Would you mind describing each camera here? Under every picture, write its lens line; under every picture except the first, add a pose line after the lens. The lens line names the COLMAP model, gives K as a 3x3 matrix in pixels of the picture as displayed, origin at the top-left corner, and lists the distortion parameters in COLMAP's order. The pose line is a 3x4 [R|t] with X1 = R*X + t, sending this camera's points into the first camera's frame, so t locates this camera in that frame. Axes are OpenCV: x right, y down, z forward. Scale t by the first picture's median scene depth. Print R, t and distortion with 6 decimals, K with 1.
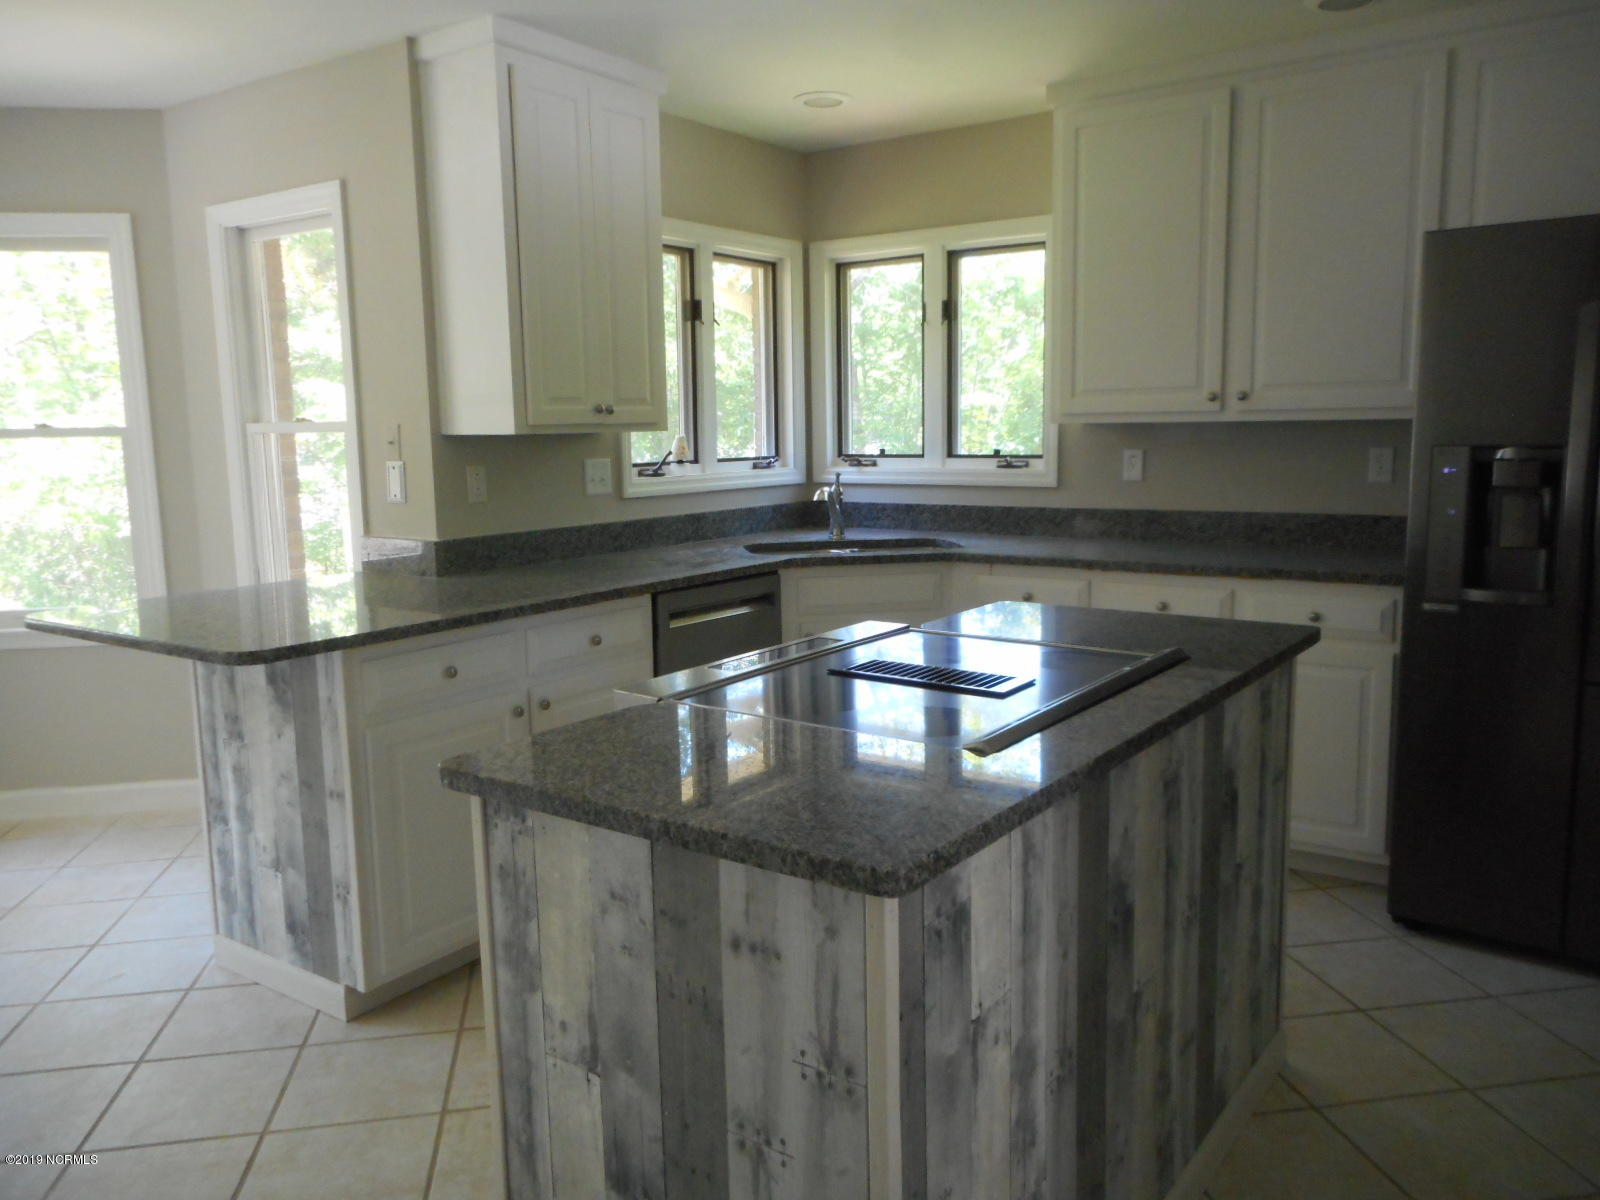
lens RADIAL K [[1214.0, 0, 799.0], [0, 1214.0, 593.9], [0, 0, 1]] dist [0.010514, 0.009678]
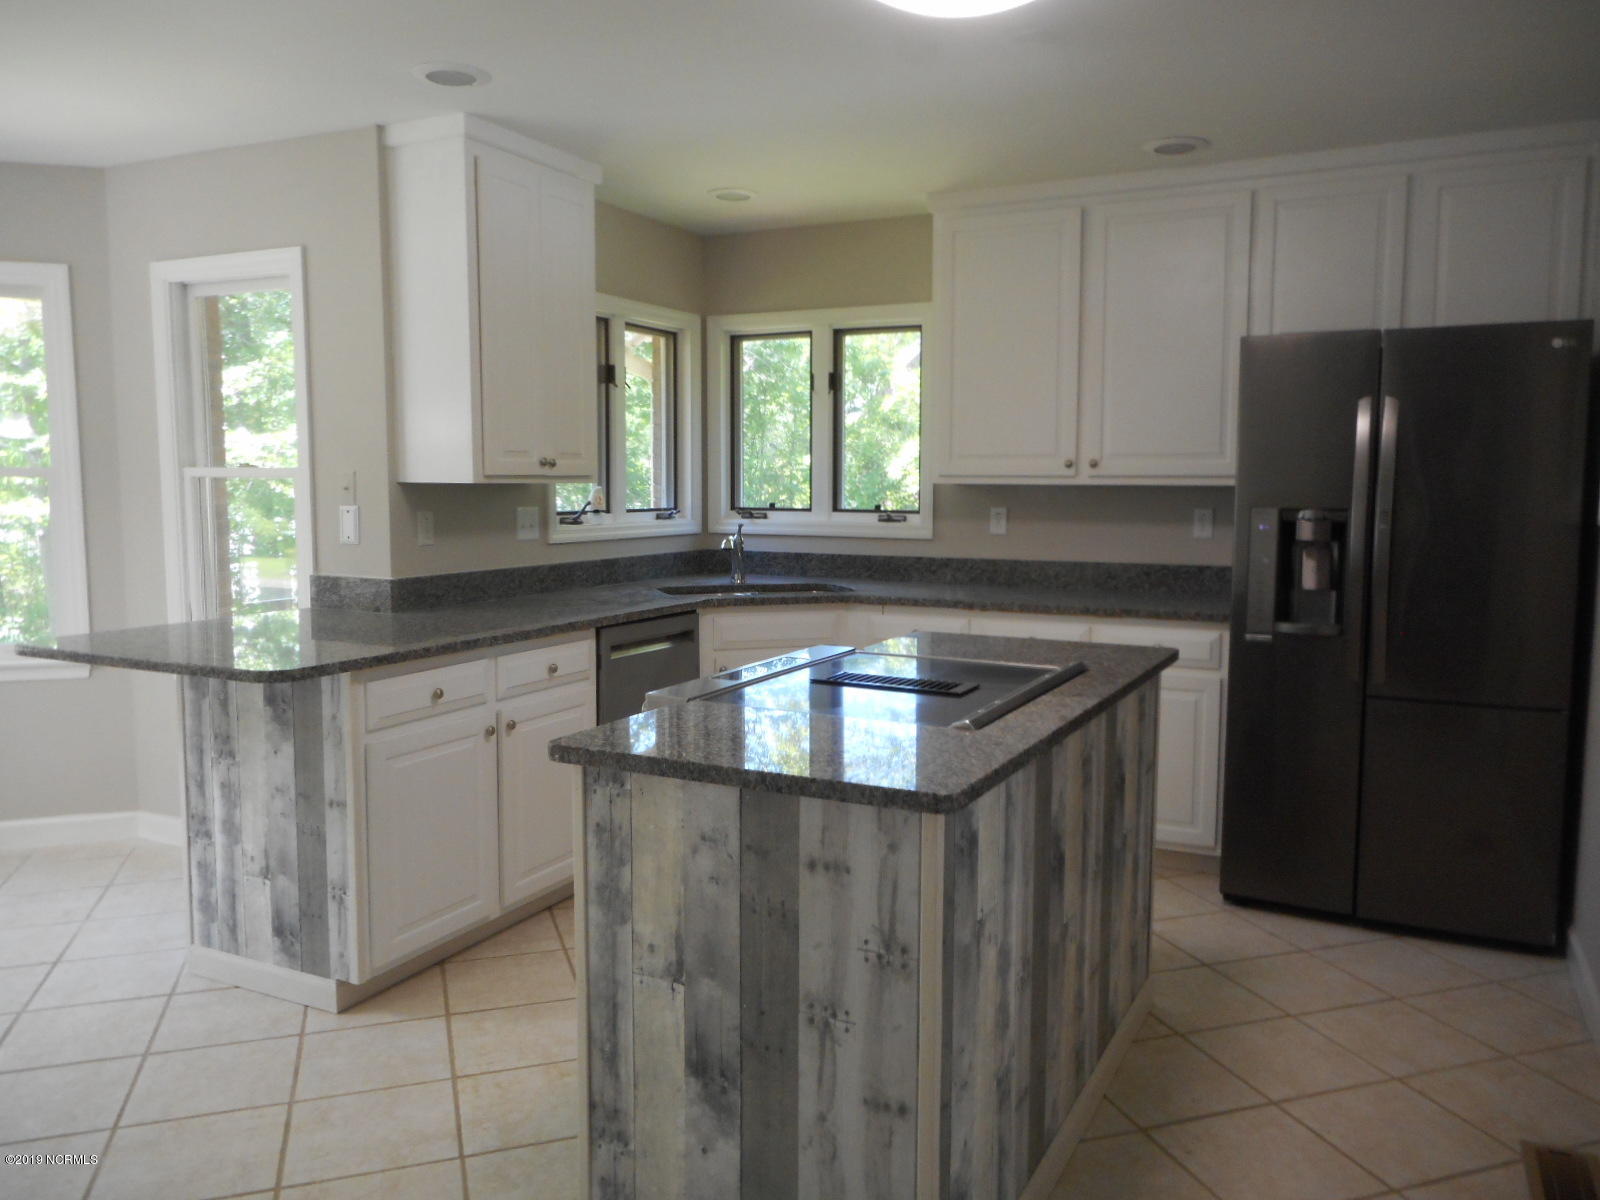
lens RADIAL K [[1210.2, 0, 800.0], [0, 1210.2, 600.0], [0, 0, 1]] dist [0.003572, 0.006636]
pose [[0.988520, 0.006389, 0.150955, -0.120243], [-0.000183, 0.999155, -0.041089, 0.023010], [-0.151090, 0.040589, 0.987686, -0.146214]]
